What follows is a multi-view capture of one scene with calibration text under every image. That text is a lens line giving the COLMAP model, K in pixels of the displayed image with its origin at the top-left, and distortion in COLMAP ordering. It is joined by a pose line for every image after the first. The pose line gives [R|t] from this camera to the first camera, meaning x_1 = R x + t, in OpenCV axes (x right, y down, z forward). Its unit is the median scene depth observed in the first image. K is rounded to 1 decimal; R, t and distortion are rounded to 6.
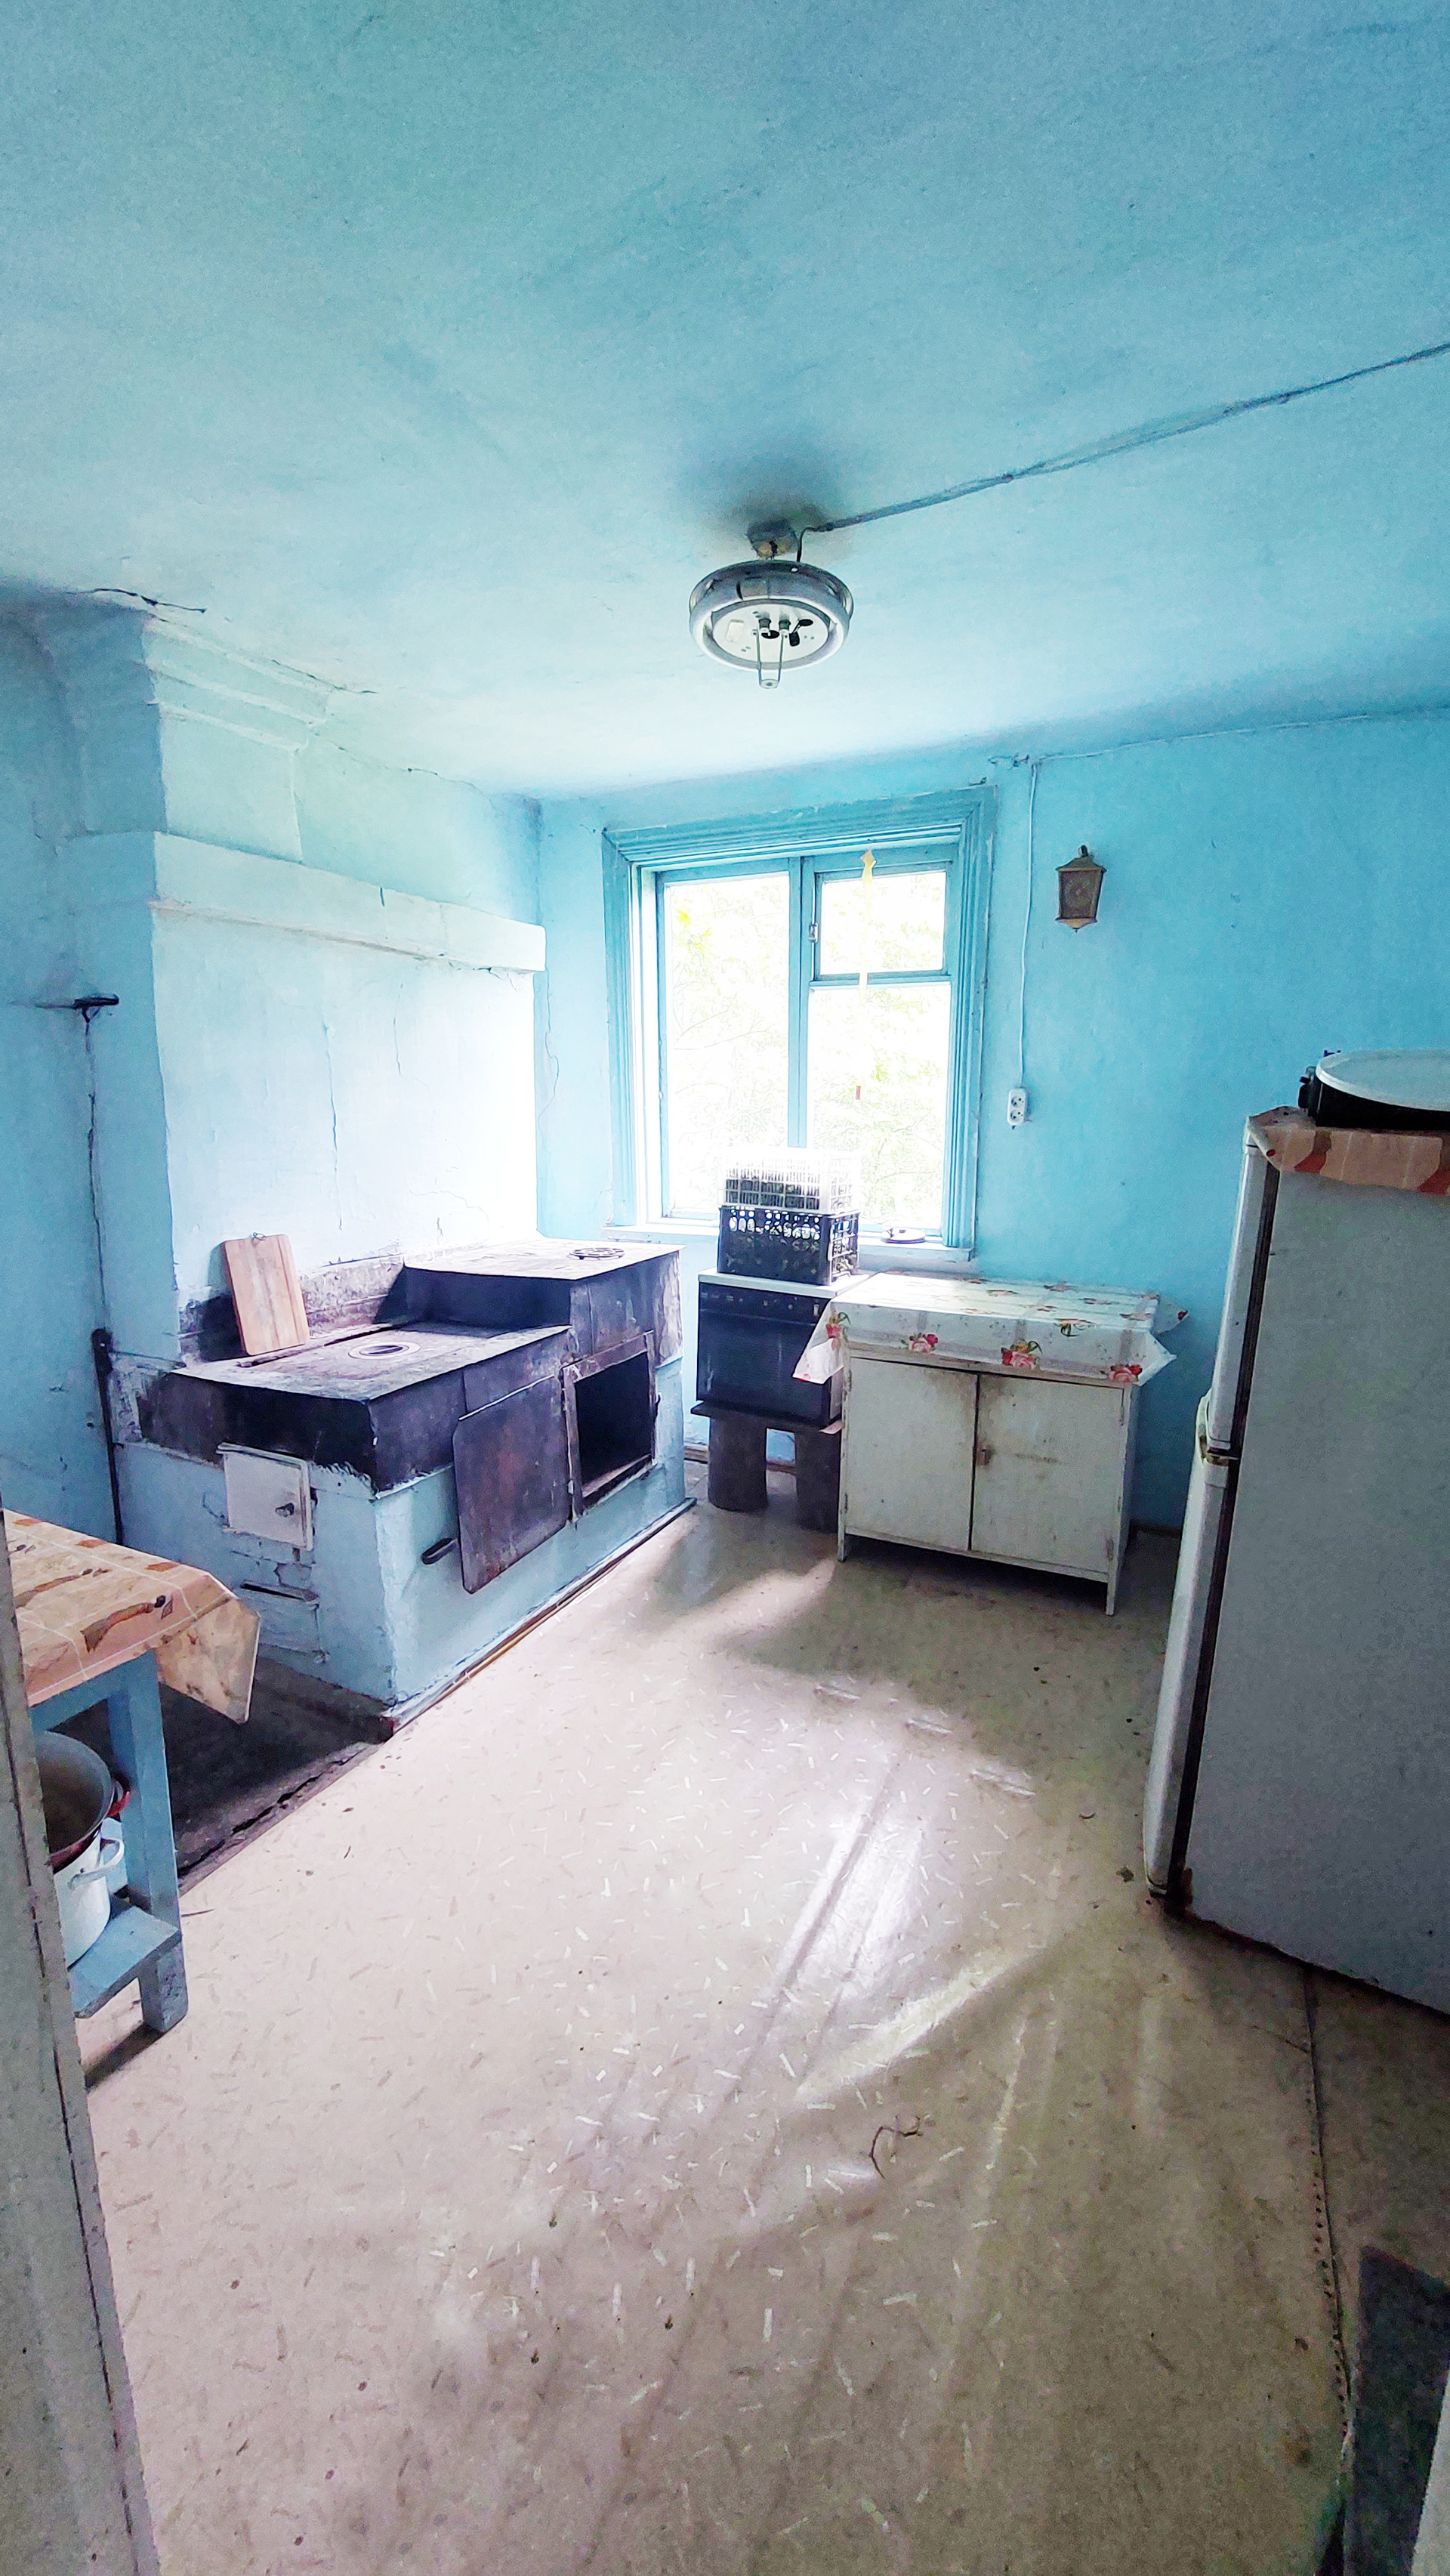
lens RADIAL K [[997.5, 0, 738.2], [0, 997.5, 1293.1], [0, 0, 1]] dist [-0.000731, 0.000001]
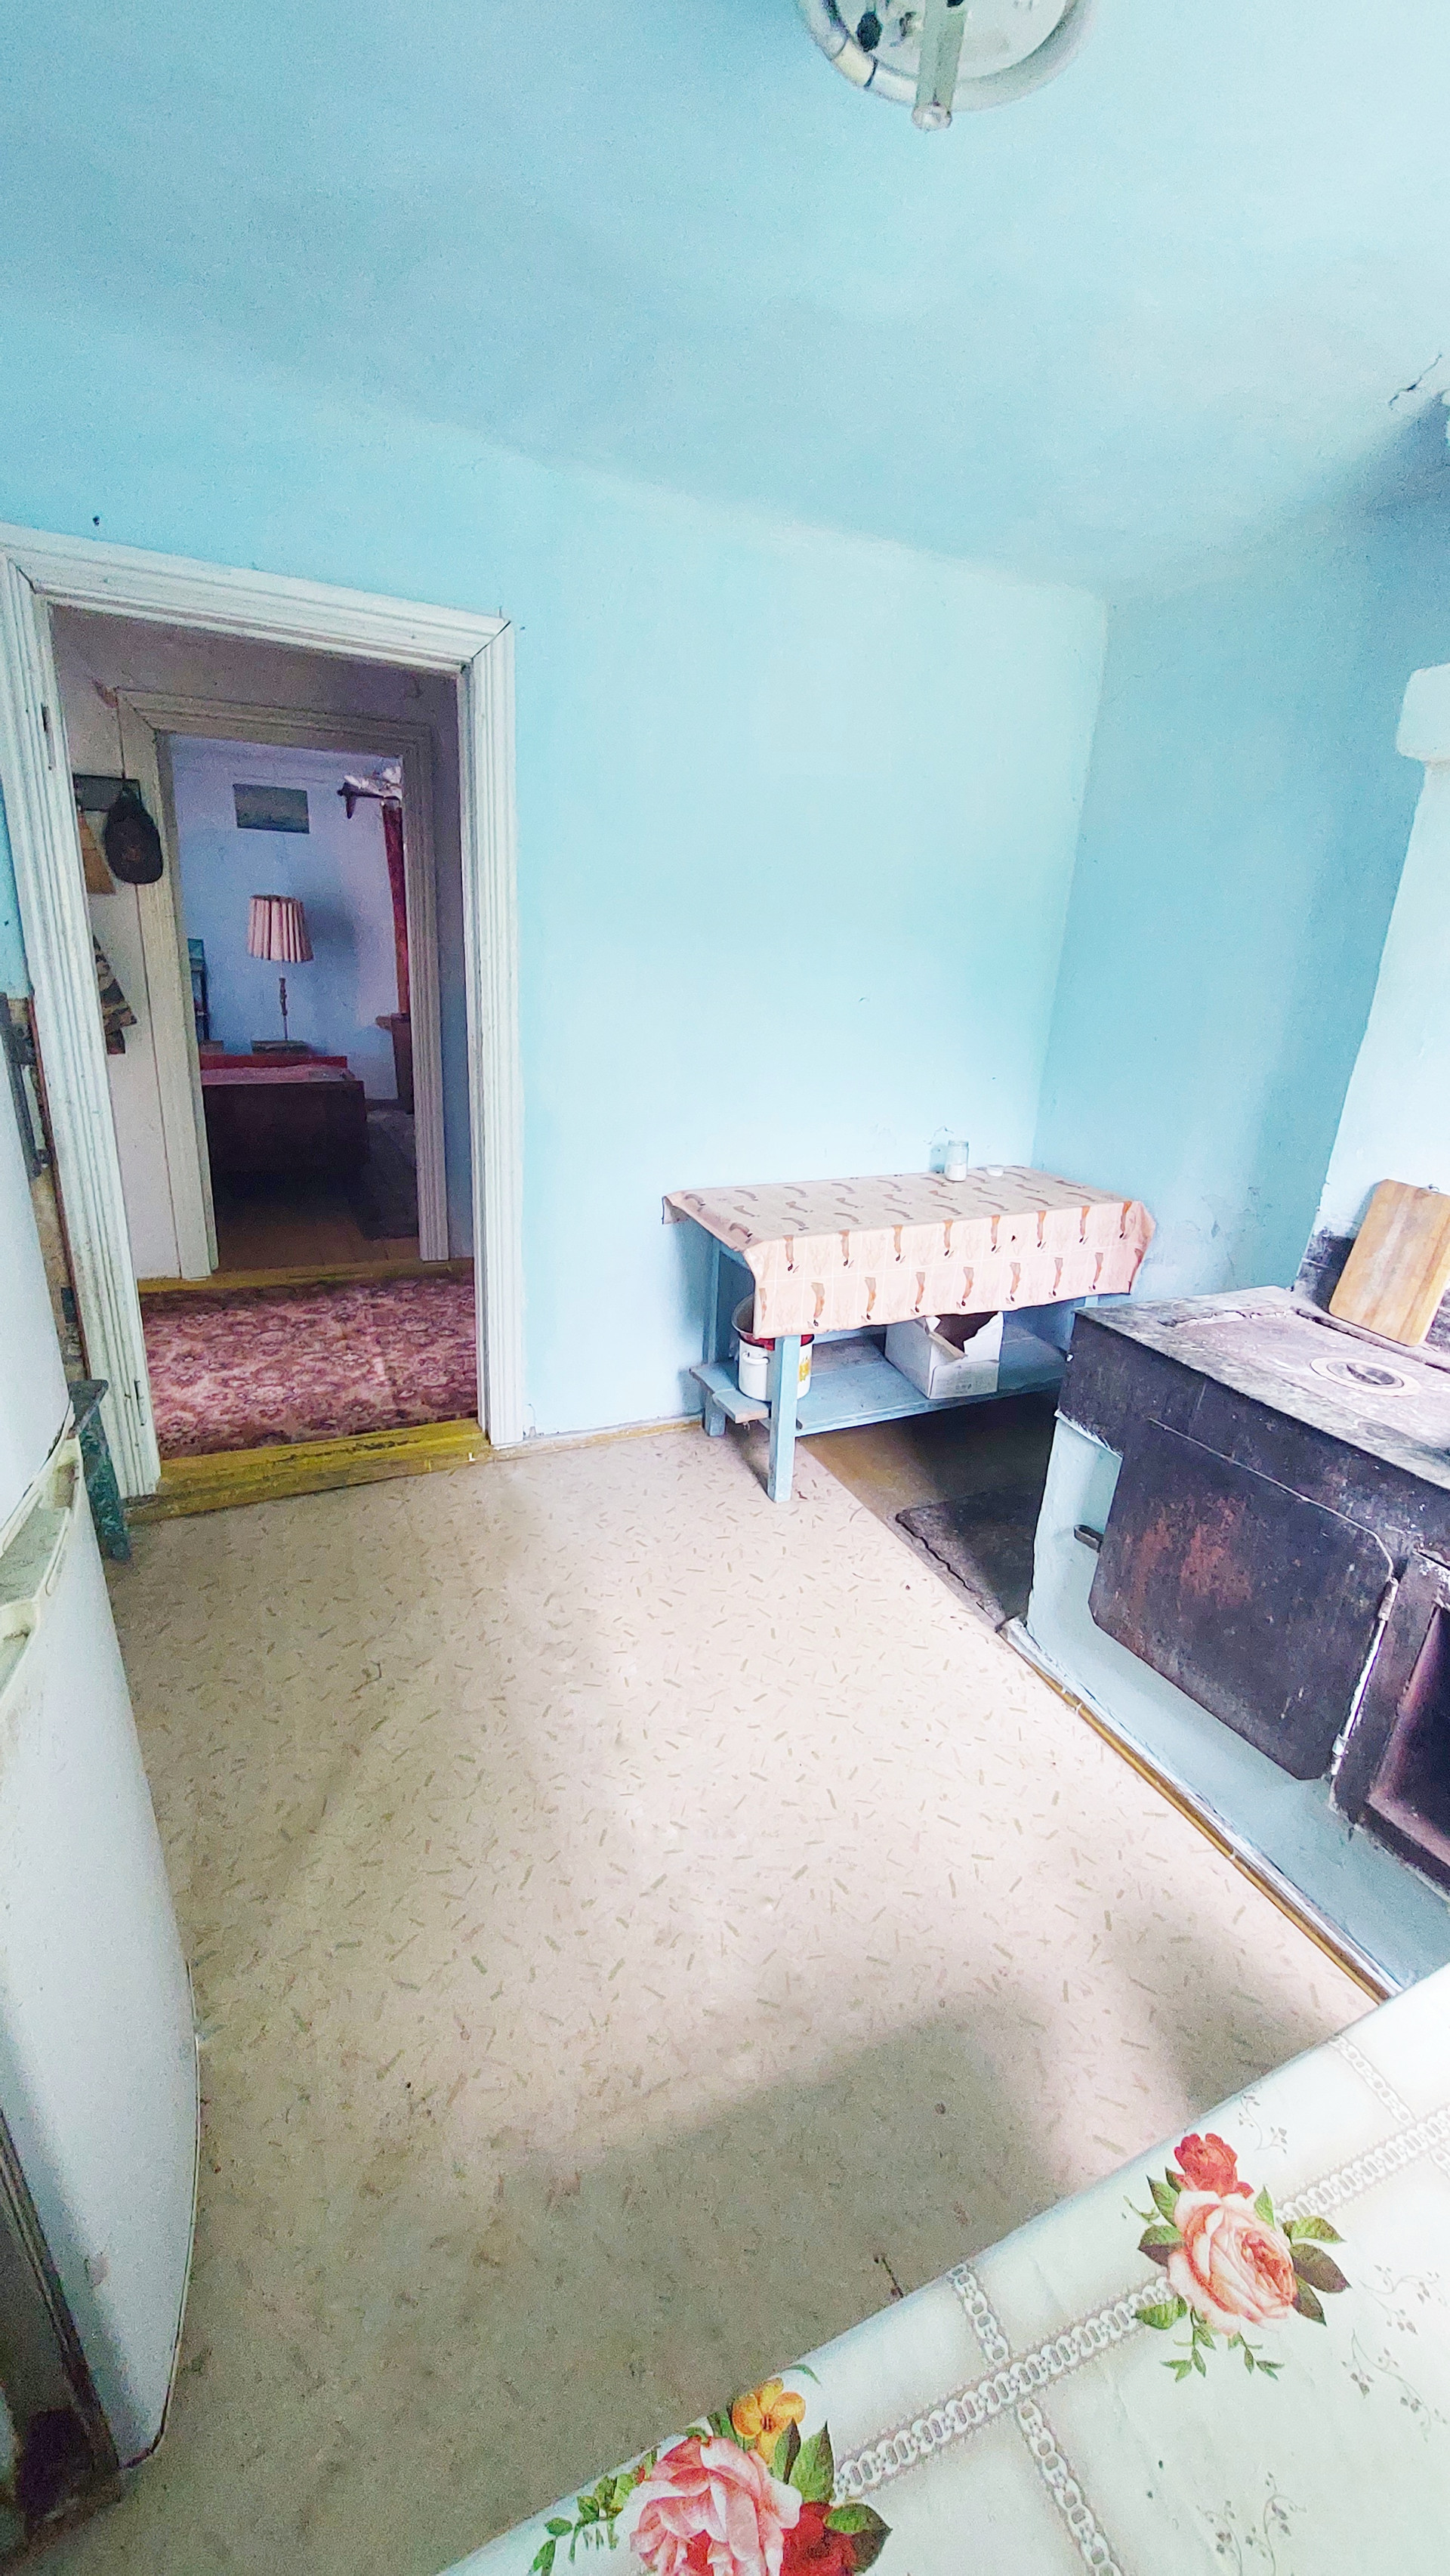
lens RADIAL K [[997.5, 0, 745.4], [0, 997.5, 1272.8], [0, 0, 1]] dist [-0.000731, 0.000001]
pose [[-0.628285, 0.201702, -0.751382, 0.440084], [-0.213646, 0.883943, 0.415932, -0.211577], [0.748073, 0.421854, -0.512275, 1.063794]]
